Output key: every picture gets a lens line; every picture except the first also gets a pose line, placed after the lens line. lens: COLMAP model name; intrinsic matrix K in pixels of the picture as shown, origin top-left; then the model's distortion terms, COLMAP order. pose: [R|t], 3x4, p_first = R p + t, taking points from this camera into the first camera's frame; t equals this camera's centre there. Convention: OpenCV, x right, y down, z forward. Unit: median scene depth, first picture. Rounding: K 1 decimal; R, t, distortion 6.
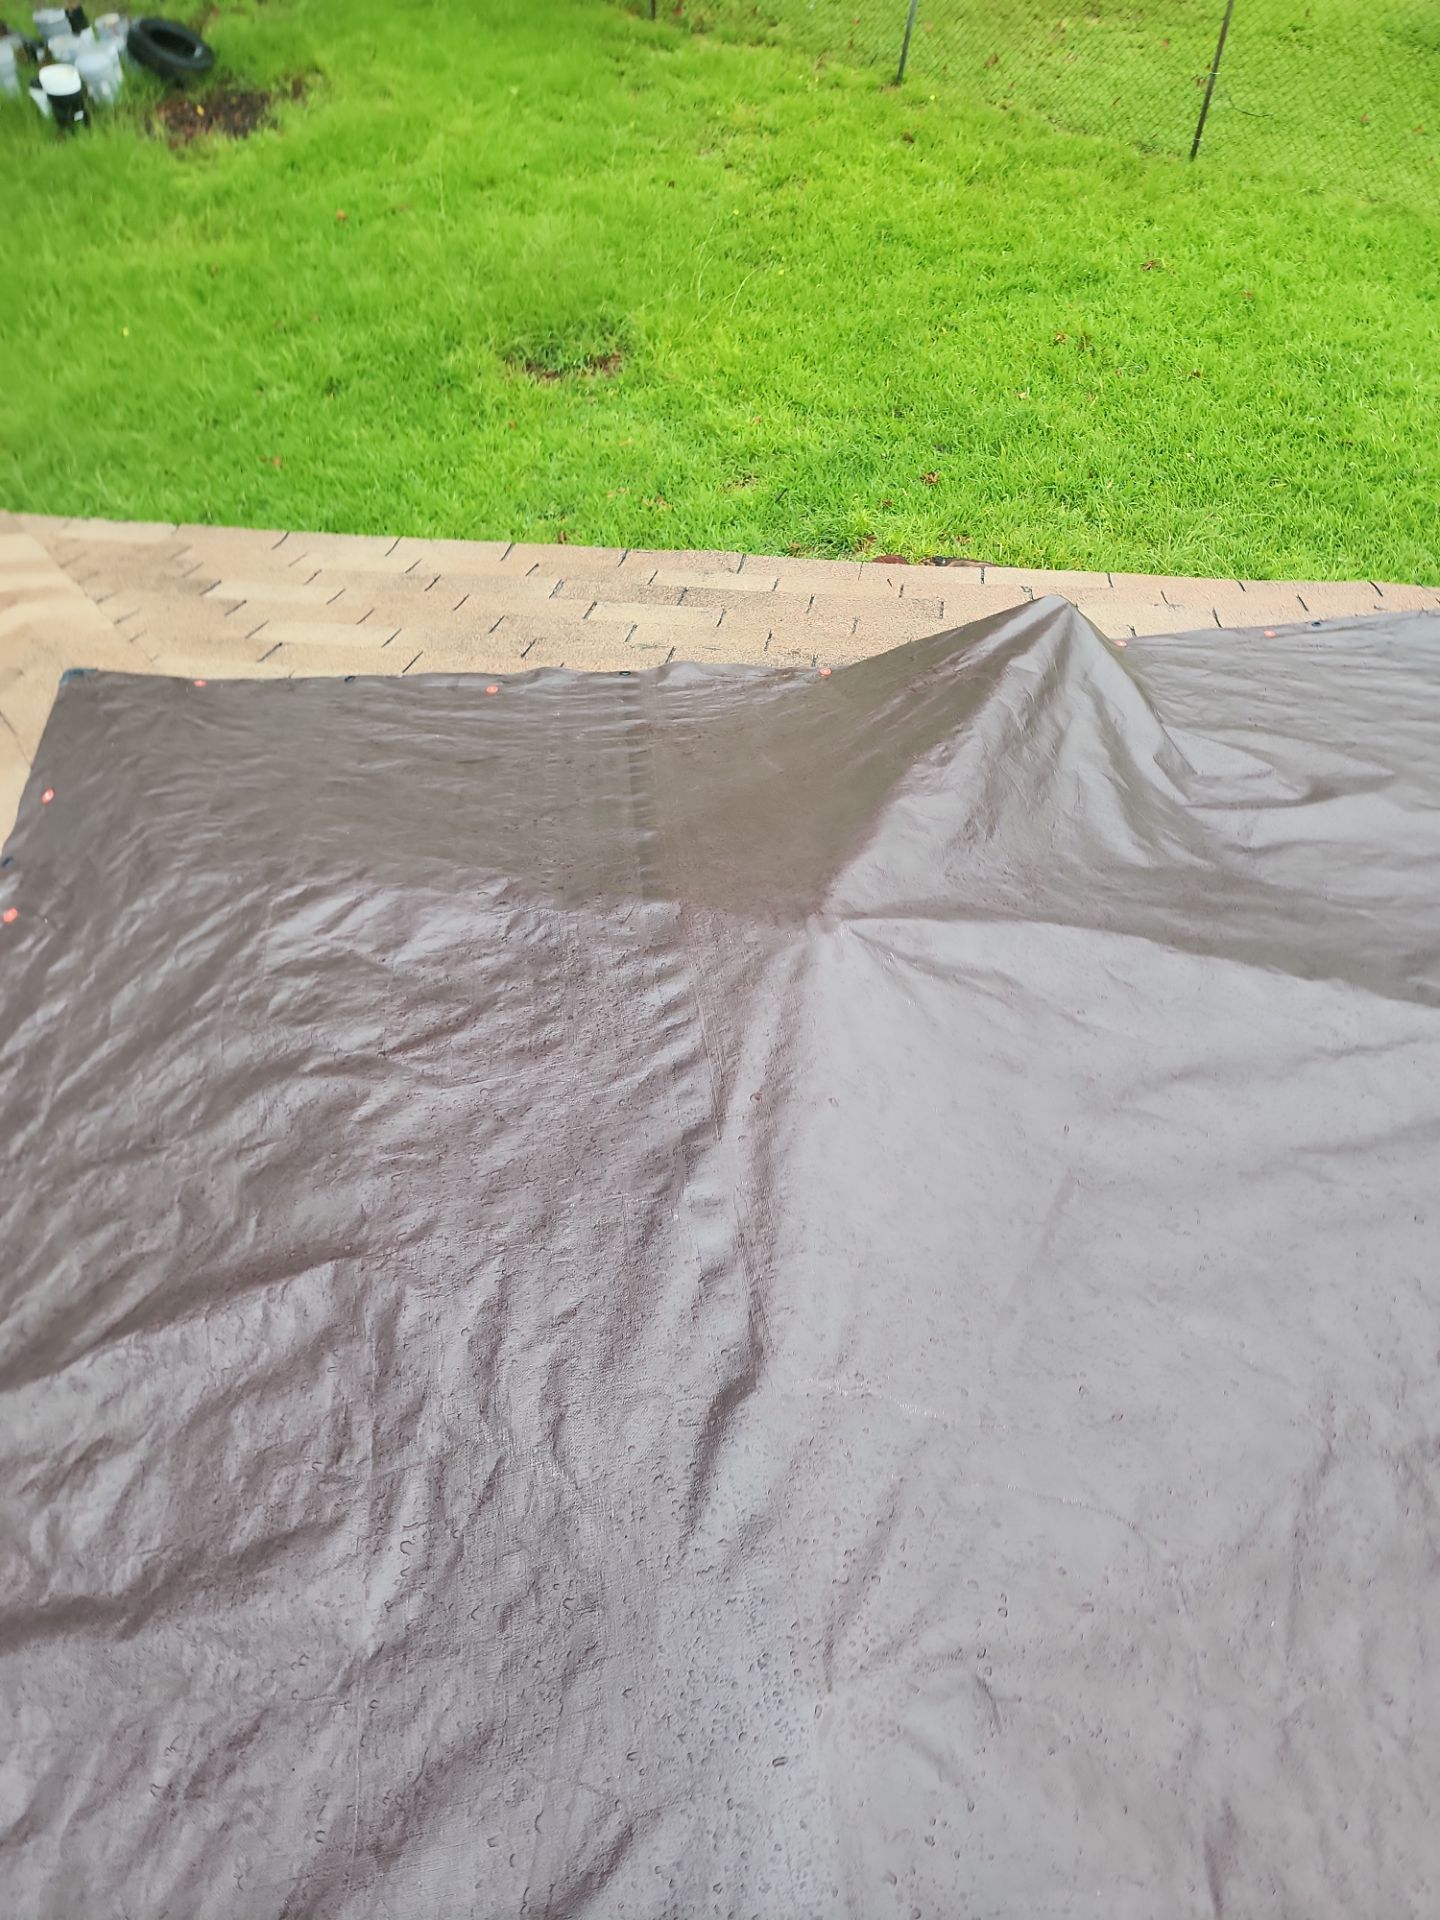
lens RADIAL K [[1391.6, 0, 676.1], [0, 1391.6, 961.9], [0, 0, 1]] dist [0.124894, -0.091109]
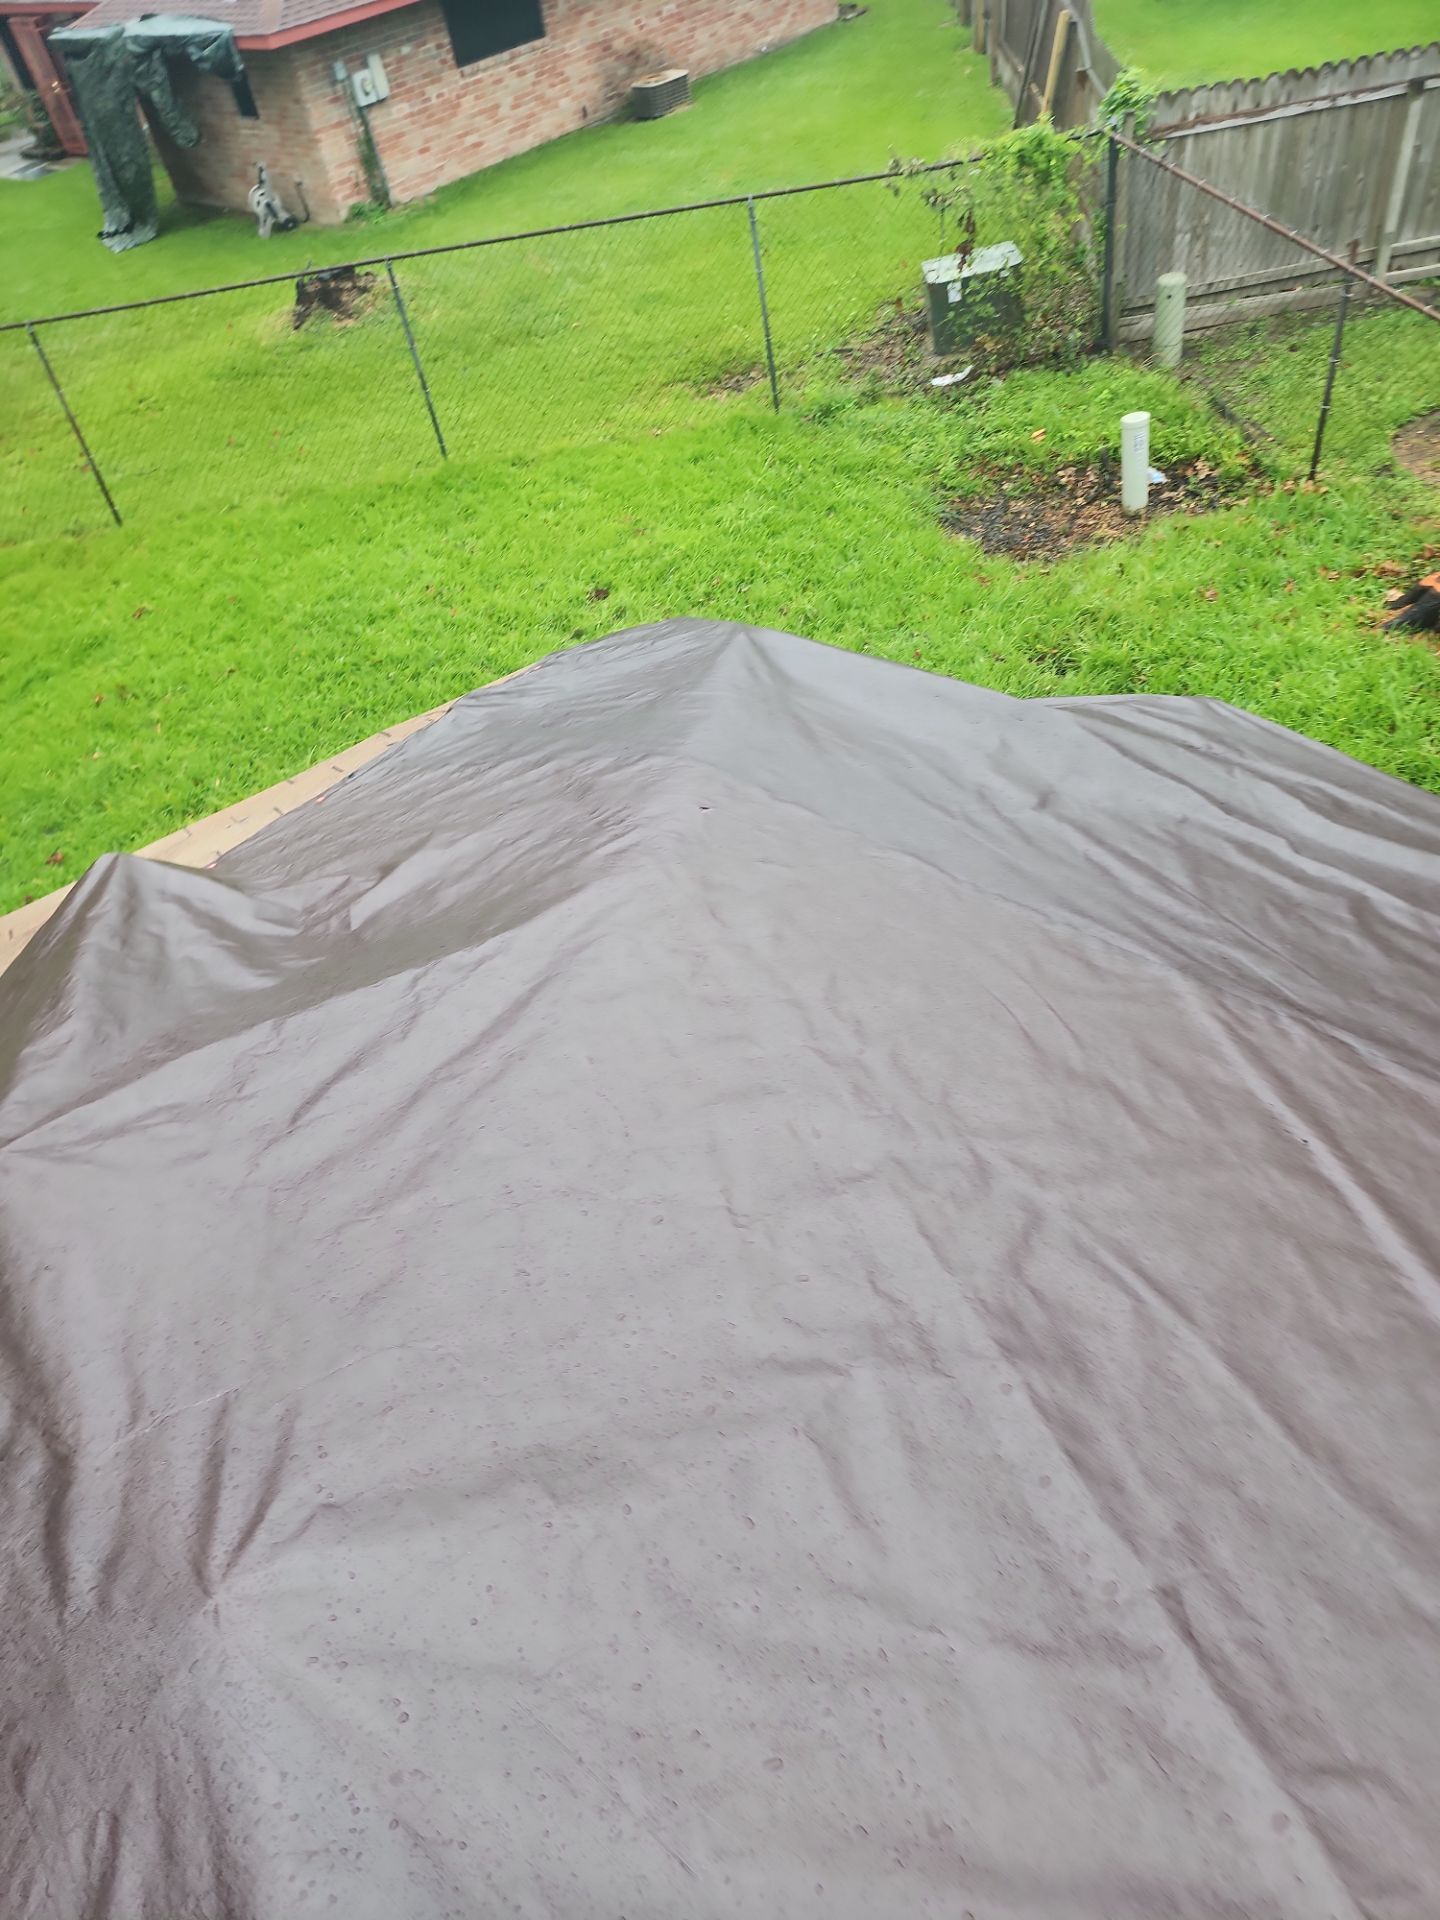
lens RADIAL K [[1391.6, 0, 676.1], [0, 1391.6, 961.9], [0, 0, 1]] dist [0.124894, -0.091109]
pose [[0.719066, -0.537479, 0.440523, 0.040297], [0.614415, 0.787885, -0.041617, 0.105242], [-0.324713, 0.300589, 0.896776, -0.104243]]
